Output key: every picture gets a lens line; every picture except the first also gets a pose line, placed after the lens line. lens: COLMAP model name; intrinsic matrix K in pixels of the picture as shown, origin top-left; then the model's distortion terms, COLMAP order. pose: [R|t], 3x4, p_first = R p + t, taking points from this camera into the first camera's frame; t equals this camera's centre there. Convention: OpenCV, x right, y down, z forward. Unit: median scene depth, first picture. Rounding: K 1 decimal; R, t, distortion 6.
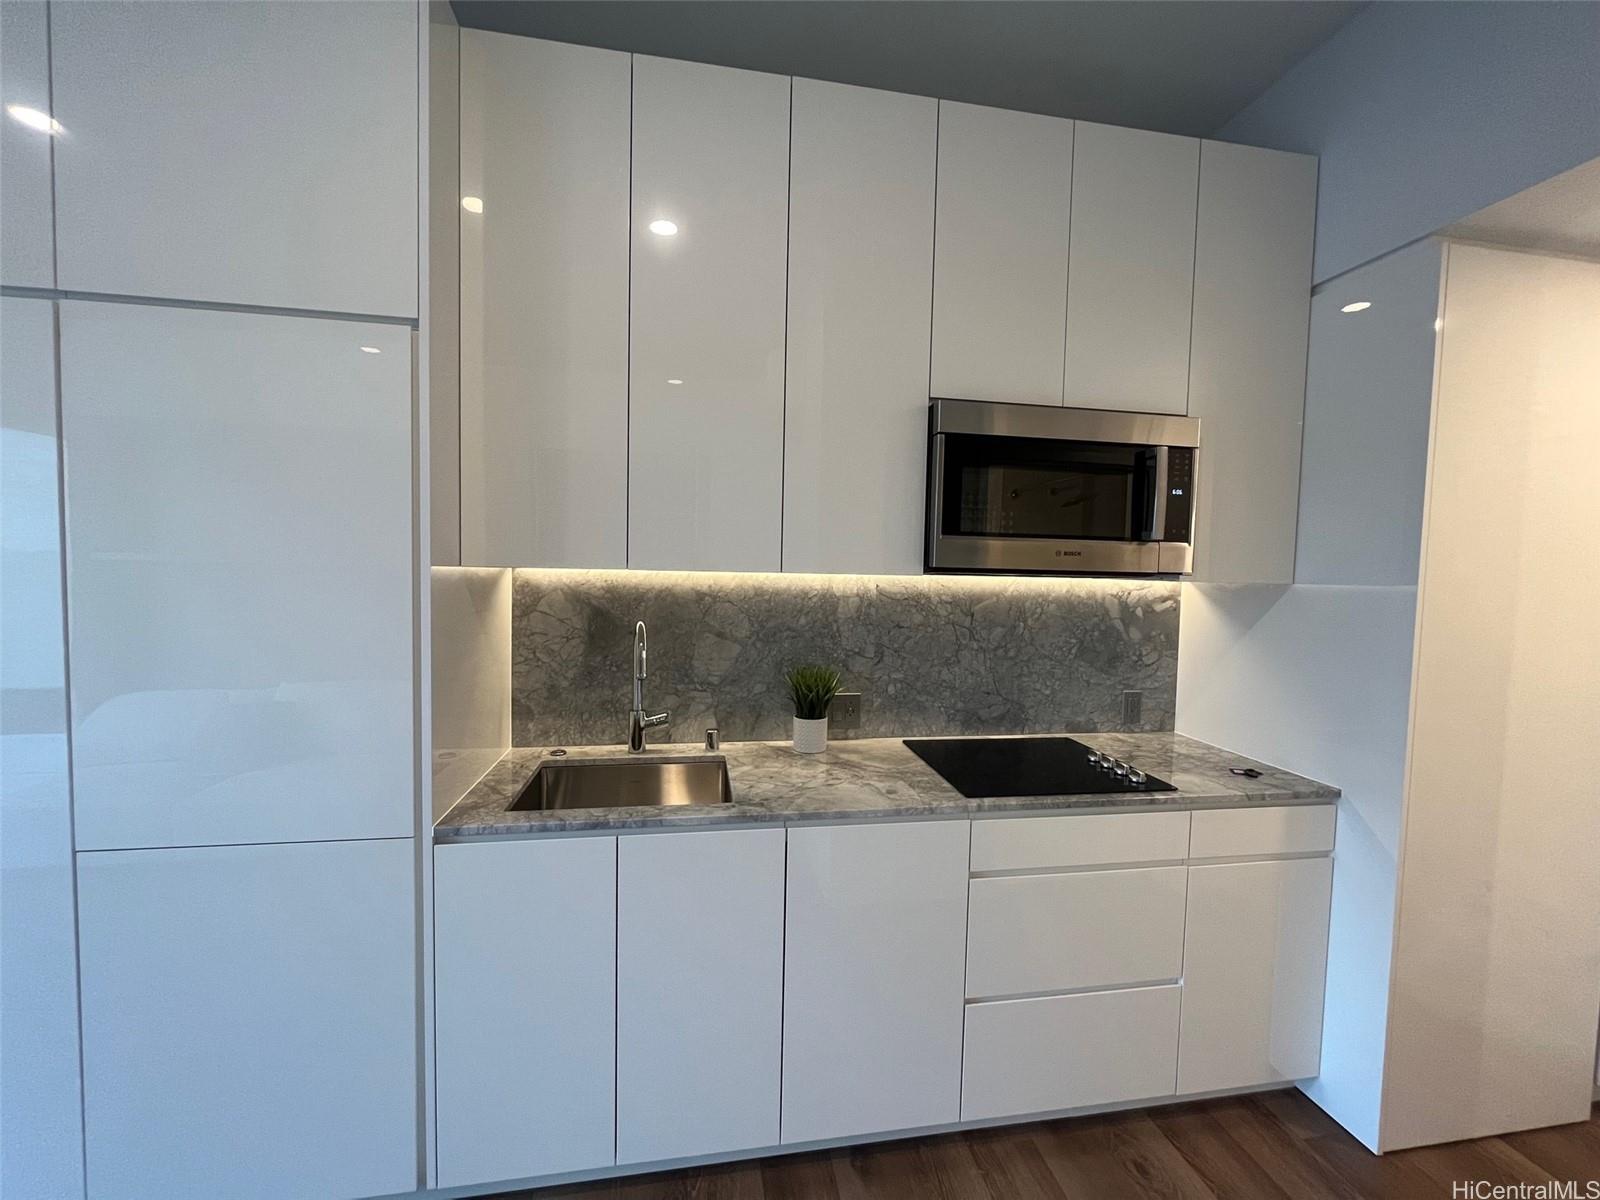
lens RADIAL K [[645.6, 0, 794.1], [0, 645.6, 598.7], [0, 0, 1]] dist [0.001866, -0.000094]
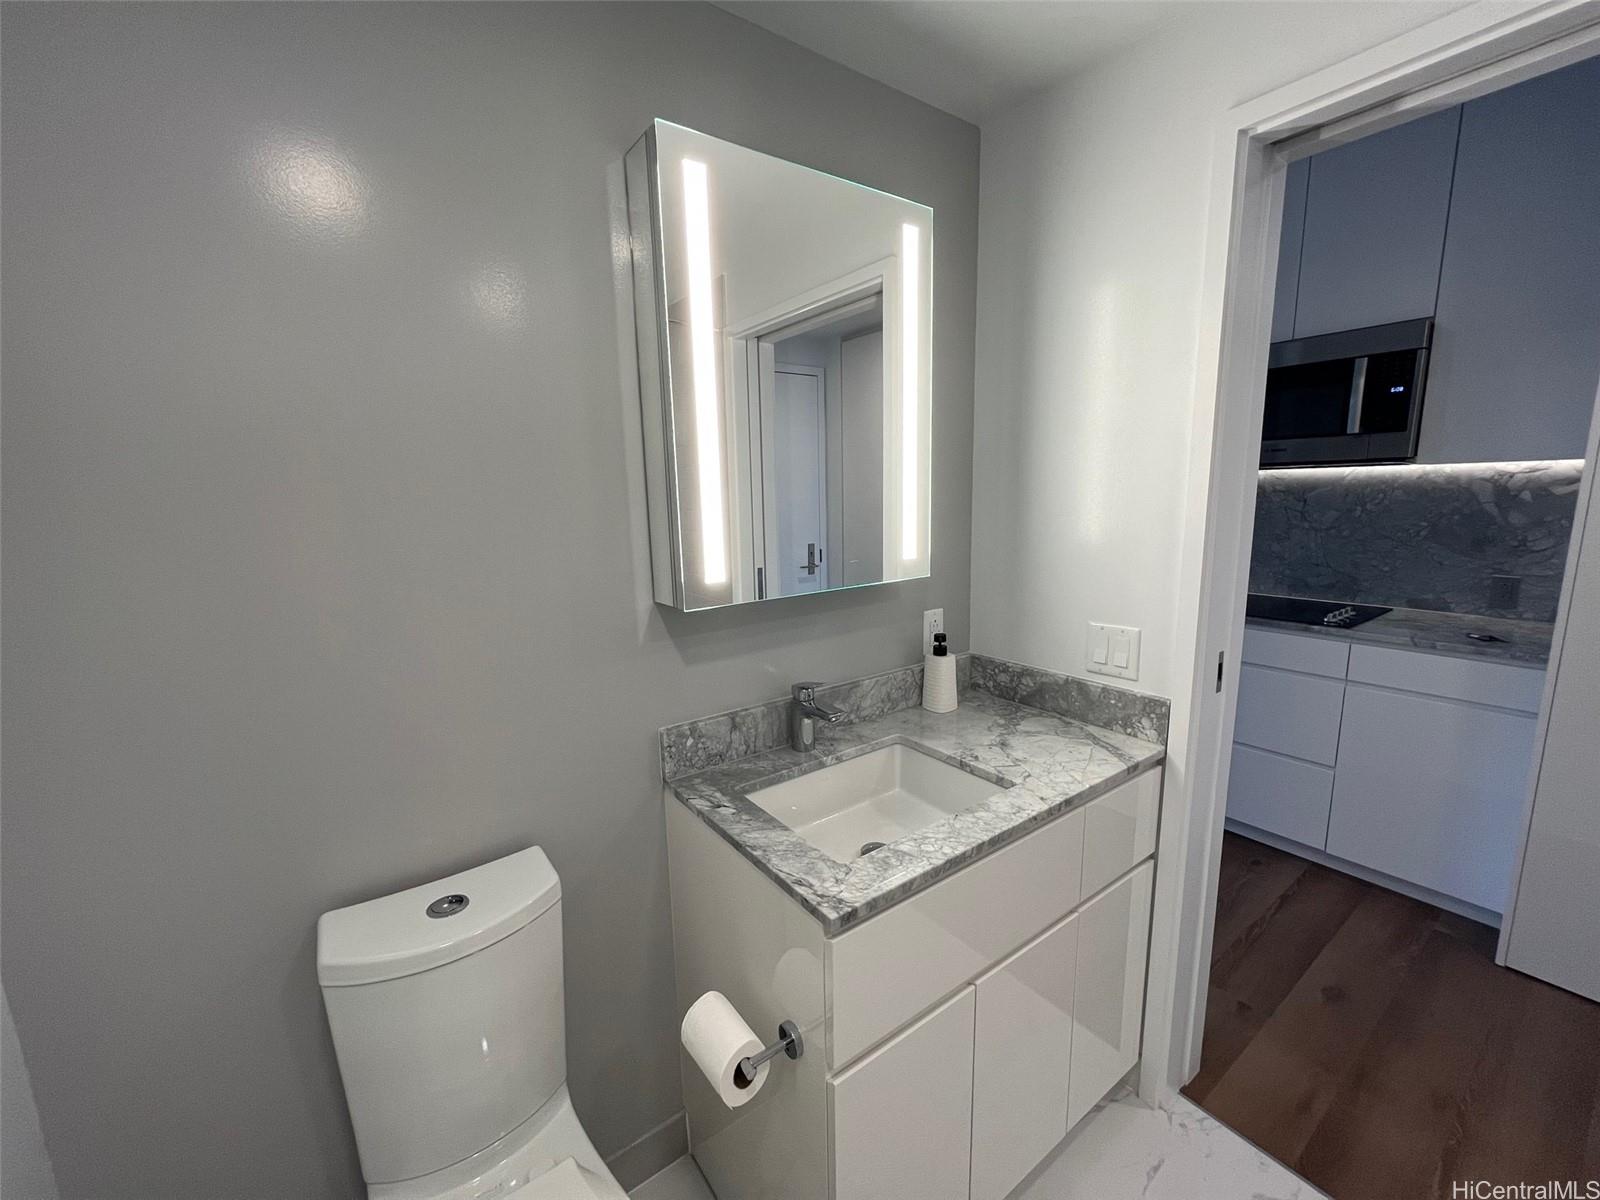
lens RADIAL K [[645.6, 0, 797.2], [0, 645.6, 598.8], [0, 0, 1]] dist [0.001866, -0.000094]
pose [[0.444015, 0.116523, -0.888411, 0.946021], [-0.008716, 0.992023, 0.125757, 0.062929], [0.895977, -0.048094, 0.441488, -0.431078]]
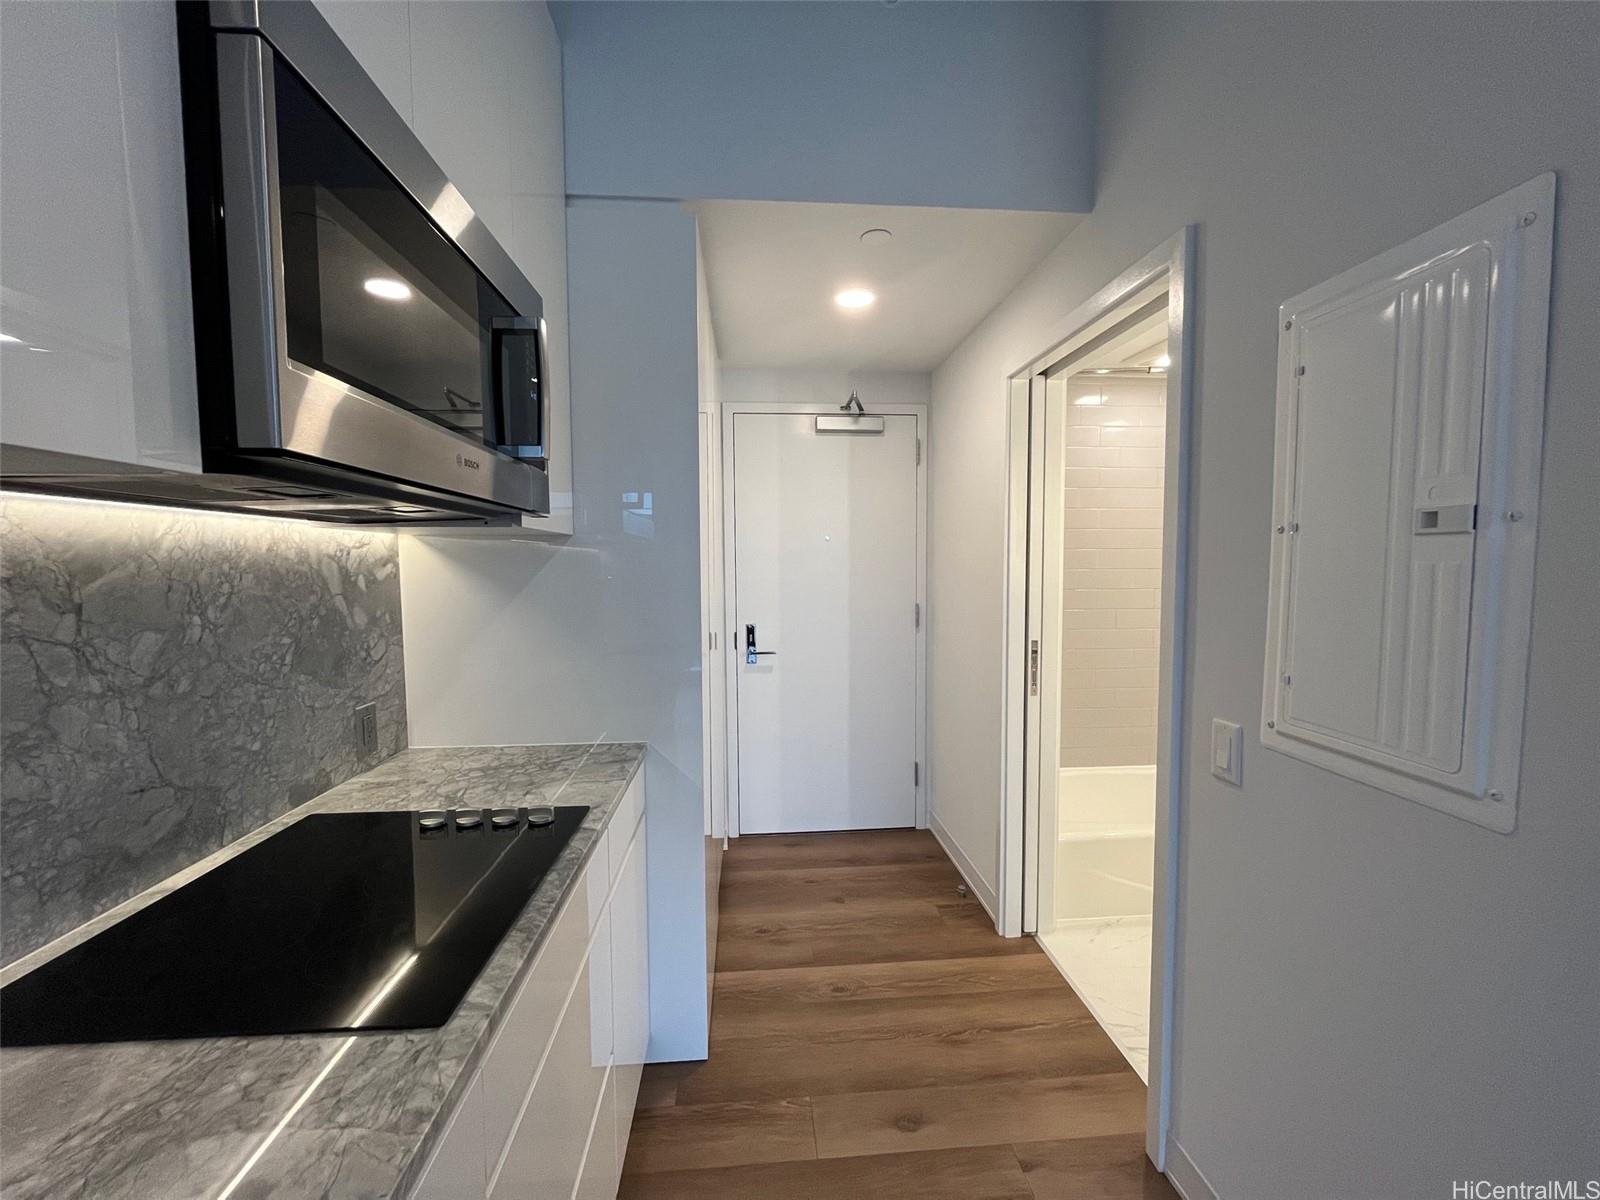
lens RADIAL K [[645.6, 0, 795.3], [0, 645.6, 604.7], [0, 0, 1]] dist [0.001866, -0.000094]
pose [[0.088375, -0.087837, 0.992207, -0.070046], [0.054629, 0.995033, 0.083221, 0.013250], [-0.994588, 0.046848, 0.092735, 0.519017]]
